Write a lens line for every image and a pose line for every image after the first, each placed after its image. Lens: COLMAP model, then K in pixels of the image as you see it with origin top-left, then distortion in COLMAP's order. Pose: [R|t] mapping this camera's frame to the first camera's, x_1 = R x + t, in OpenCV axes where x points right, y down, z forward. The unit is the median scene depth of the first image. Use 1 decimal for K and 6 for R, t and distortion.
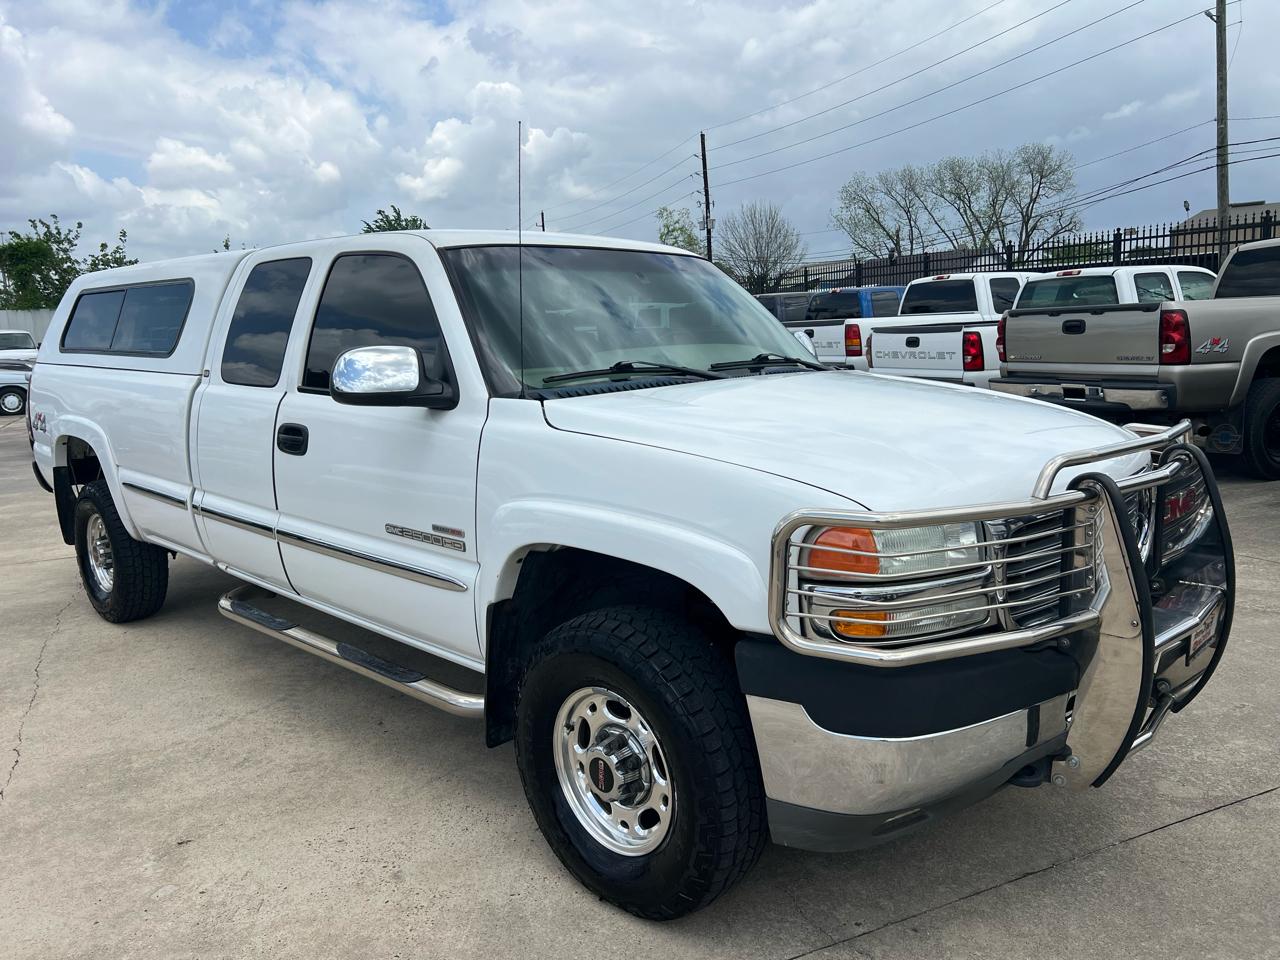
lens RADIAL K [[974.2, 0, 632.9], [0, 974.2, 466.2], [0, 0, 1]] dist [0.034684, -0.044151]
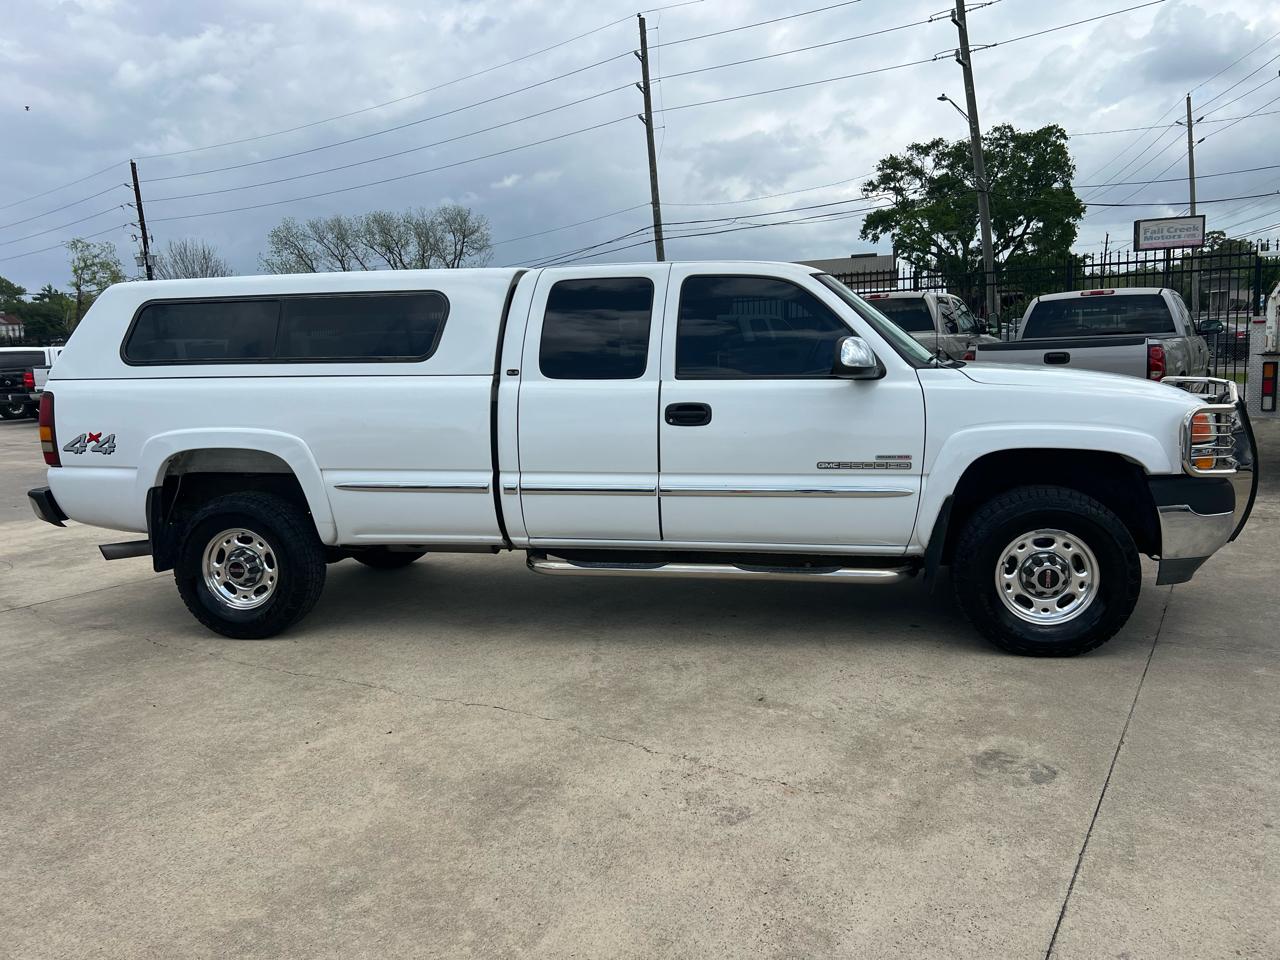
lens RADIAL K [[974.2, 0, 638.7], [0, 974.2, 477.1], [0, 0, 1]] dist [0.034684, -0.044151]
pose [[0.829965, -0.064961, 0.554020, -0.726292], [0.085850, 0.996238, -0.011797, 0.042423], [-0.551169, 0.057354, 0.832420, -0.028011]]
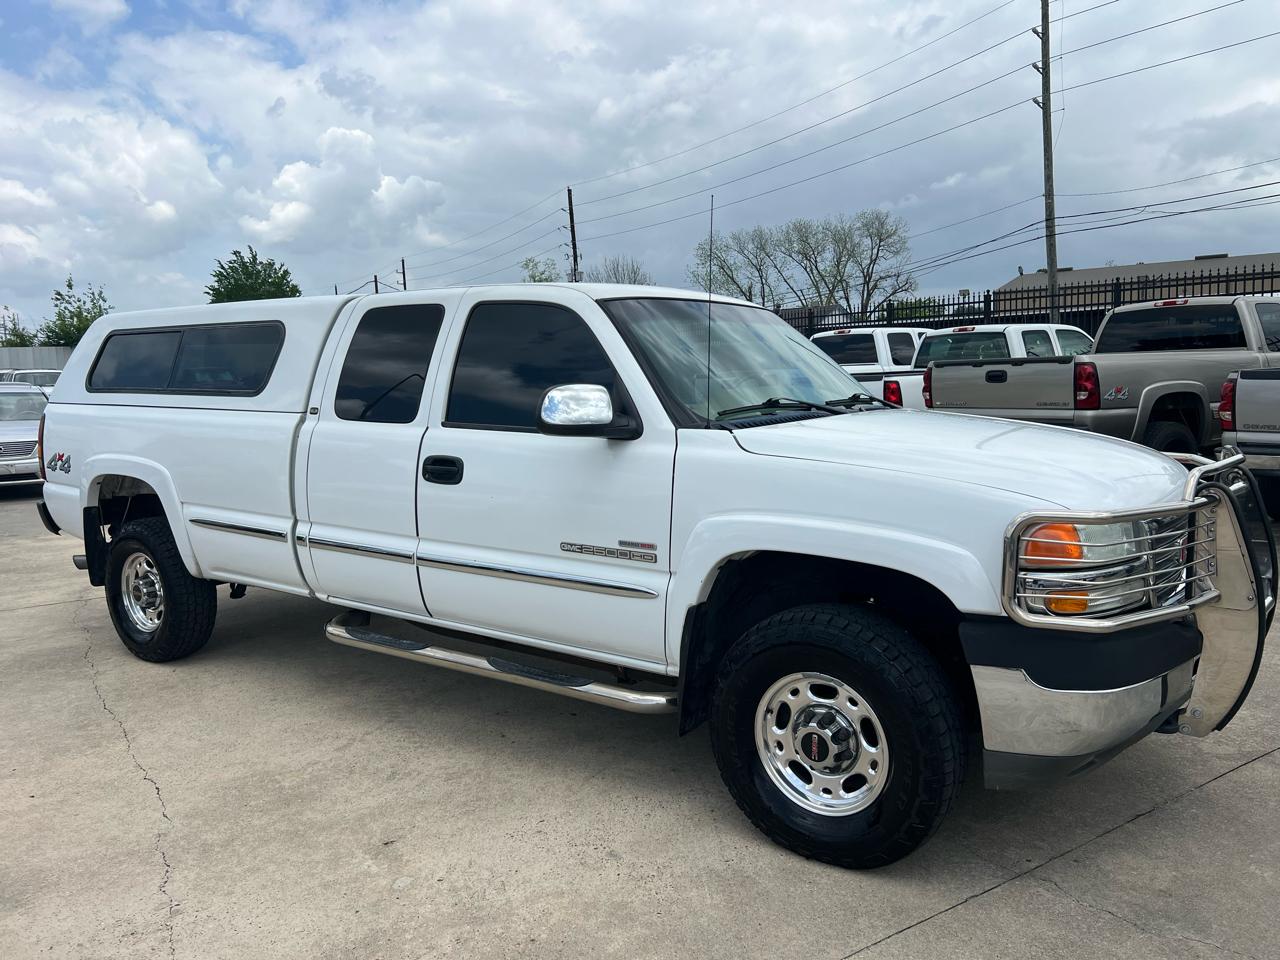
lens RADIAL K [[974.2, 0, 638.8], [0, 974.2, 466.4], [0, 0, 1]] dist [0.034684, -0.044151]
pose [[0.987926, -0.005040, 0.154842, -0.192482], [0.012739, 0.998729, -0.048774, 0.015614], [-0.154399, 0.050157, 0.986735, -0.064146]]
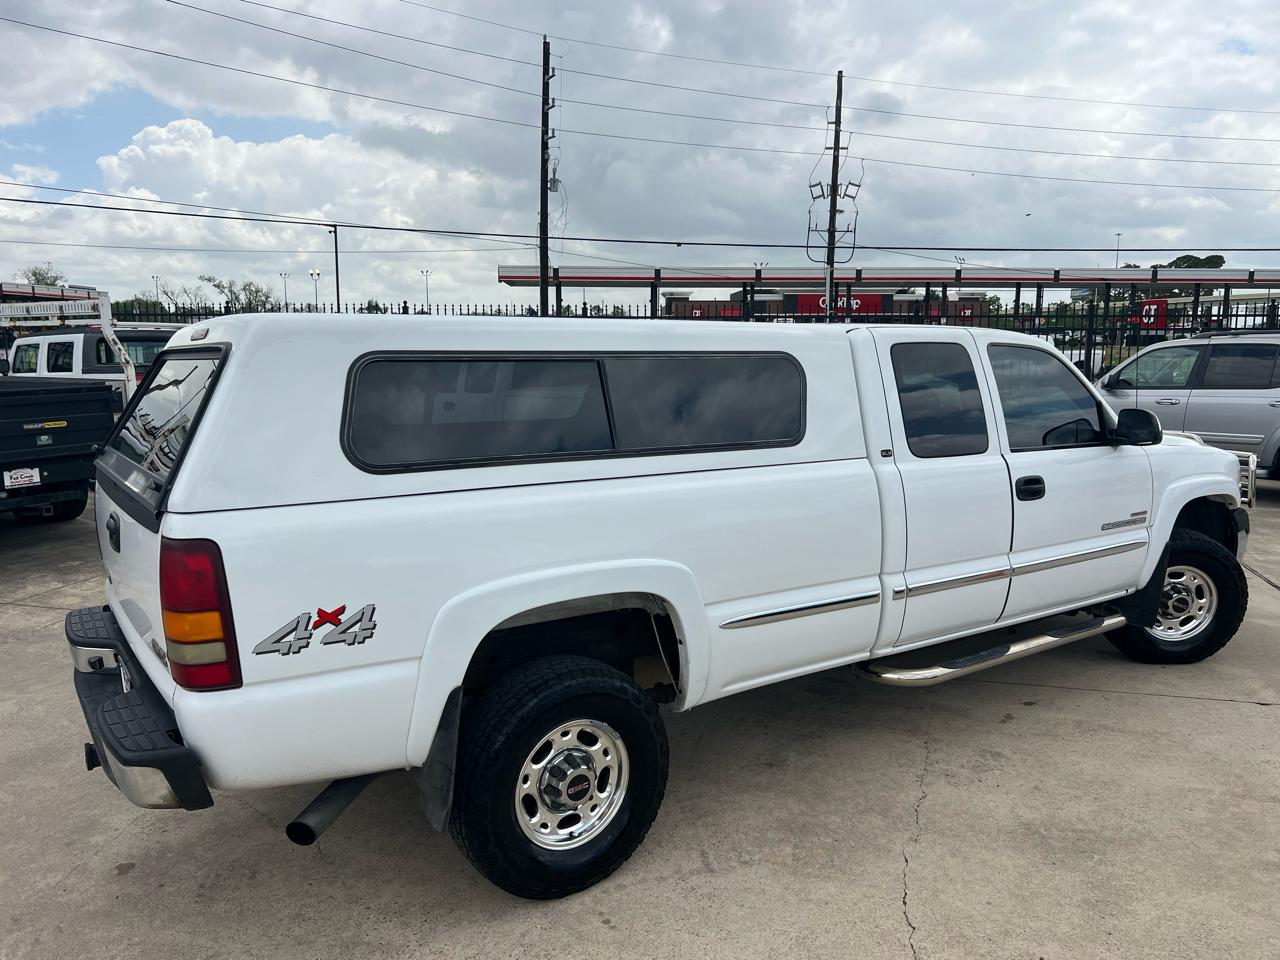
lens RADIAL K [[974.2, 0, 648.5], [0, 974.2, 478.9], [0, 0, 1]] dist [0.034684, -0.044151]
pose [[0.186530, -0.100287, 0.977317, -1.079767], [0.149960, 0.986026, 0.072560, -0.132485], [-0.970937, 0.133024, 0.198962, 0.788142]]
